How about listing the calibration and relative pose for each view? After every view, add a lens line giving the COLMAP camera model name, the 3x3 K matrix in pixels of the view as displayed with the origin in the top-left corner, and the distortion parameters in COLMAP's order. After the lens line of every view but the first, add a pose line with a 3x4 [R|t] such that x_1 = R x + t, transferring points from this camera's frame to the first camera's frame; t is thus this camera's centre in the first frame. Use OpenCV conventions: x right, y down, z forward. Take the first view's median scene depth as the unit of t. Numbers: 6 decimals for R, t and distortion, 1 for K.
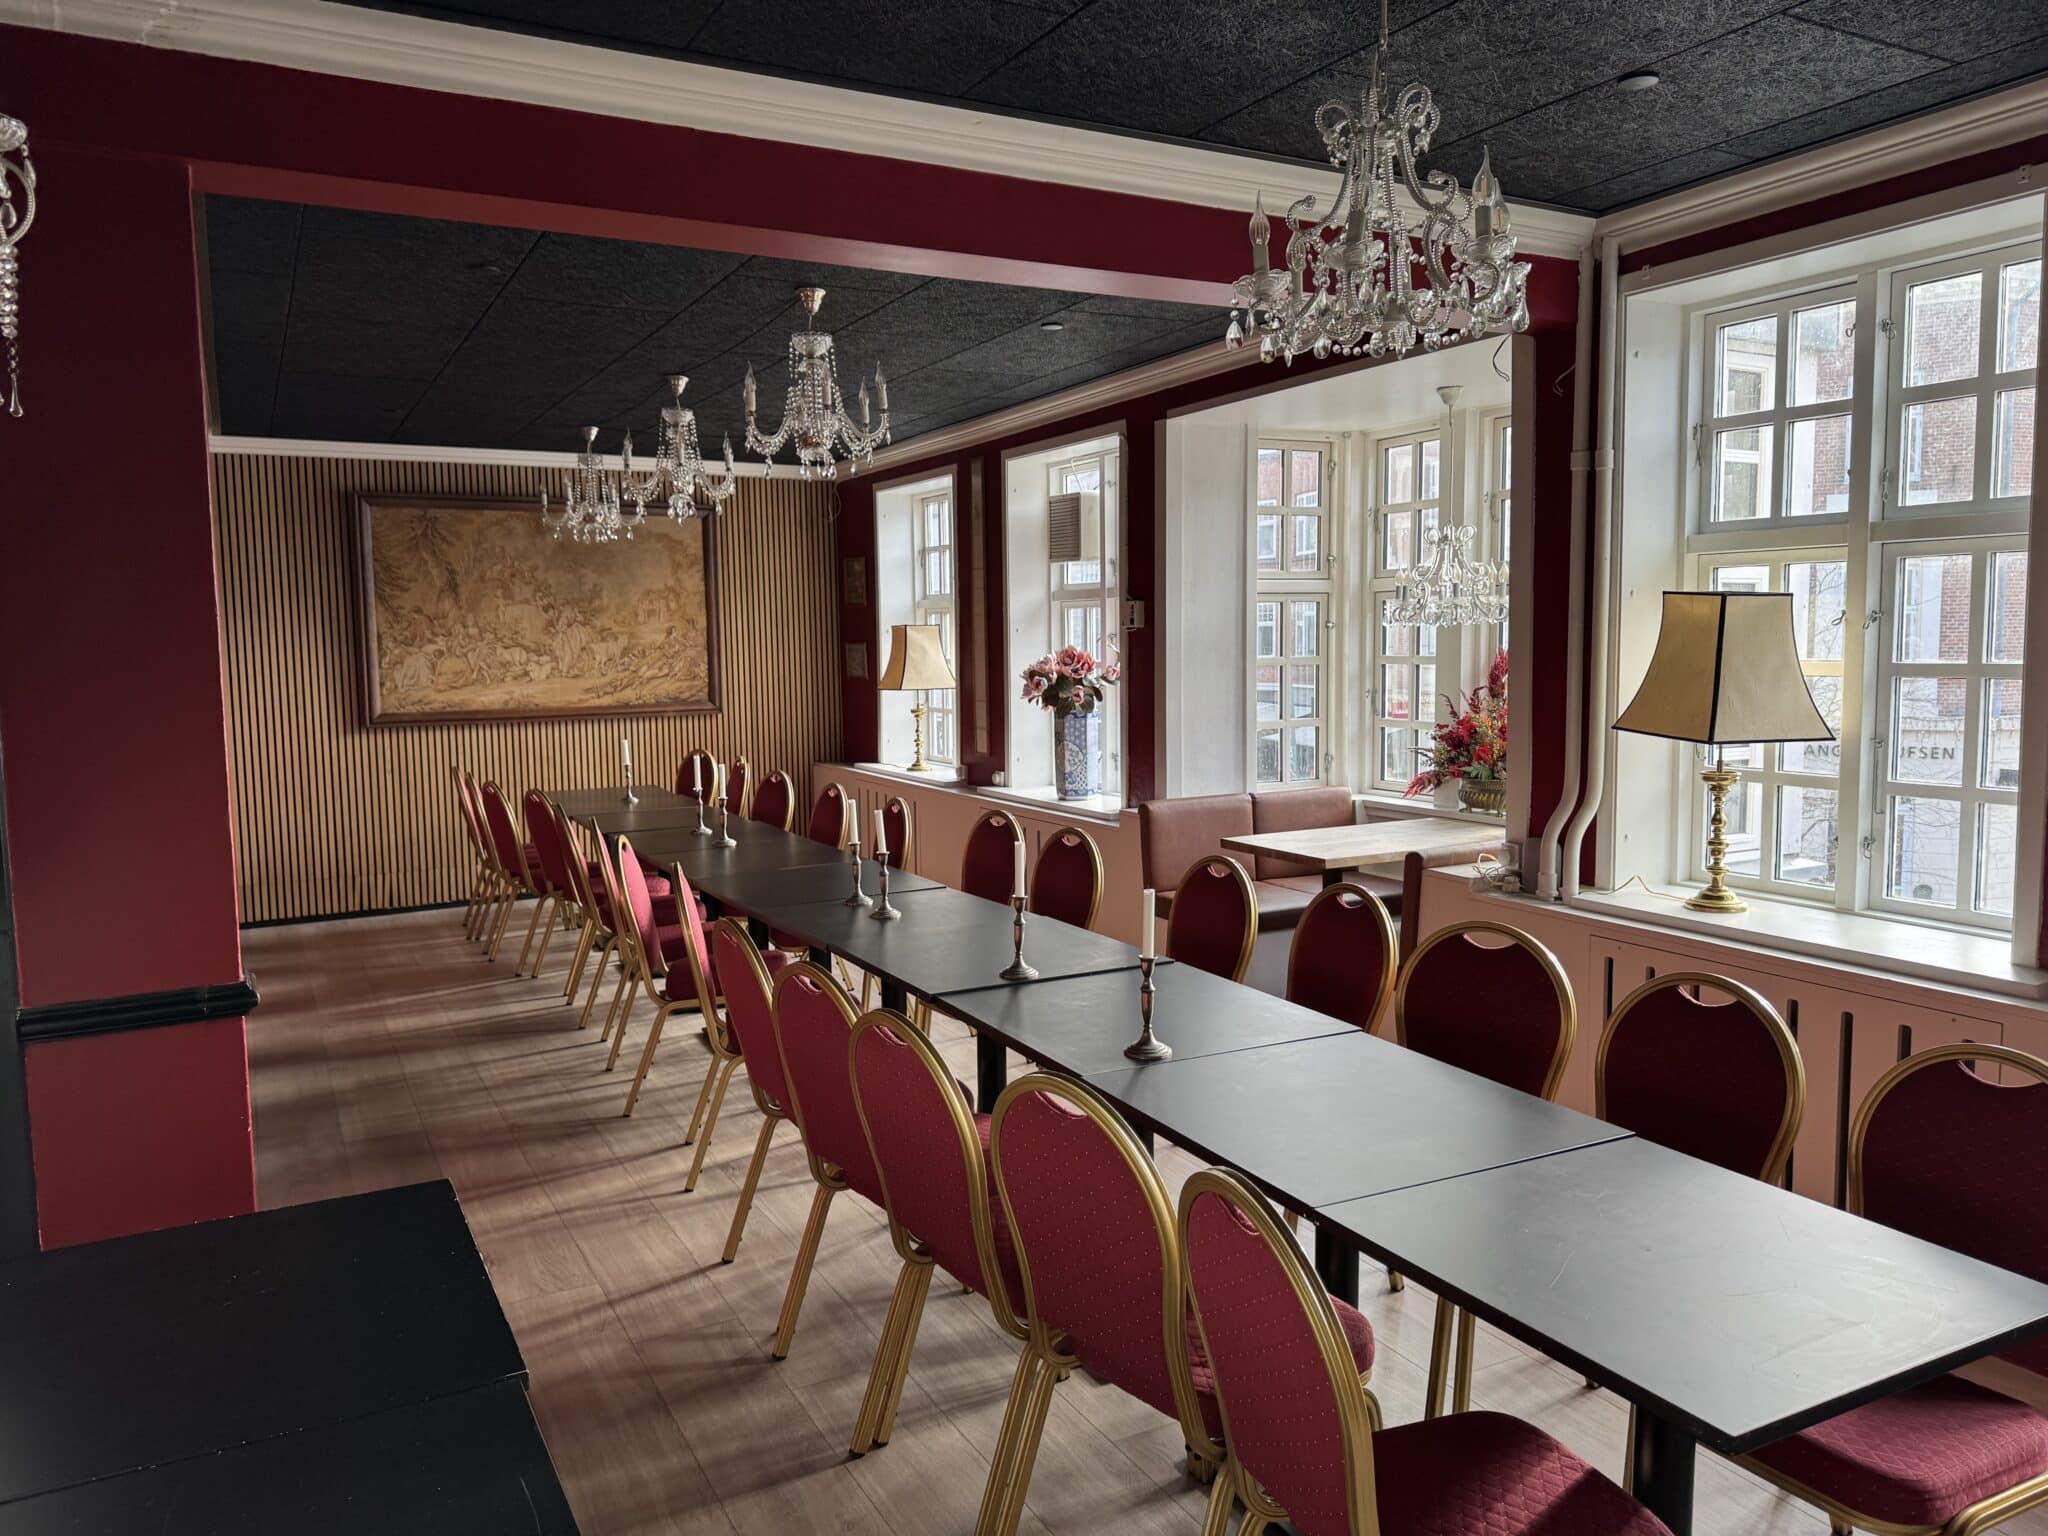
lens RADIAL K [[1440.1, 0, 1028.5], [0, 1440.1, 784.9], [0, 0, 1]] dist [0.117156, -0.243765]
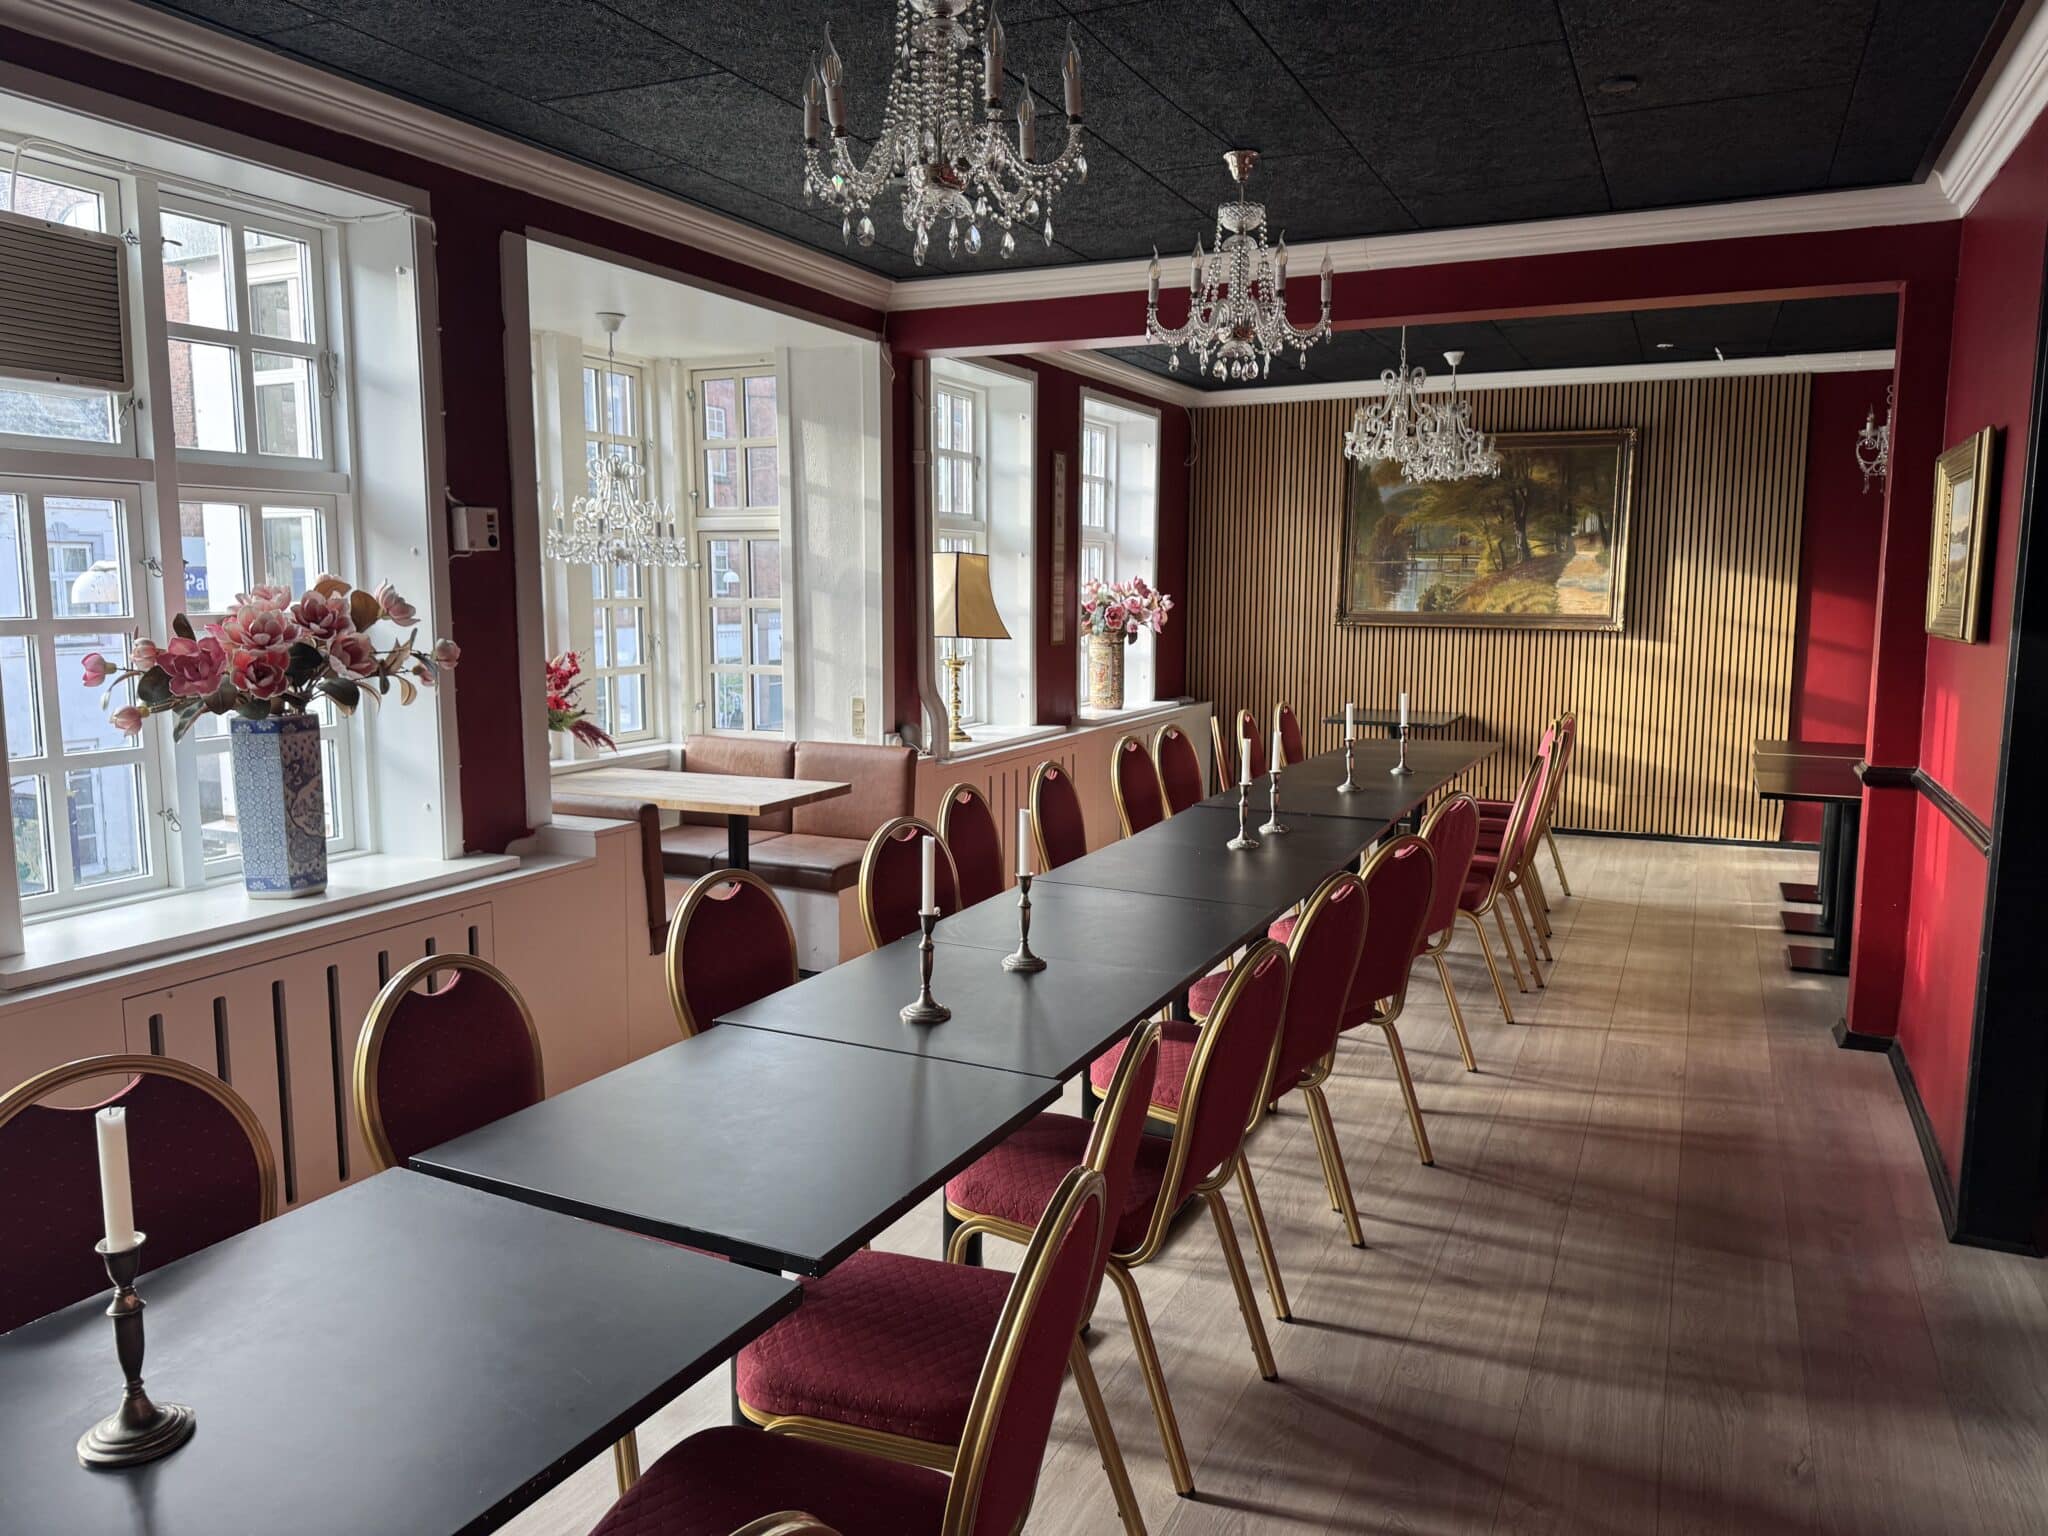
lens RADIAL K [[1452.4, 0, 1024.7], [0, 1452.4, 762.7], [0, 0, 1]] dist [0.026862, -0.025726]
pose [[-0.596425, -0.086535, 0.797990, -0.726755], [0.088405, 0.981041, 0.172460, -0.137865], [-0.797785, 0.173406, -0.577468, 1.527052]]
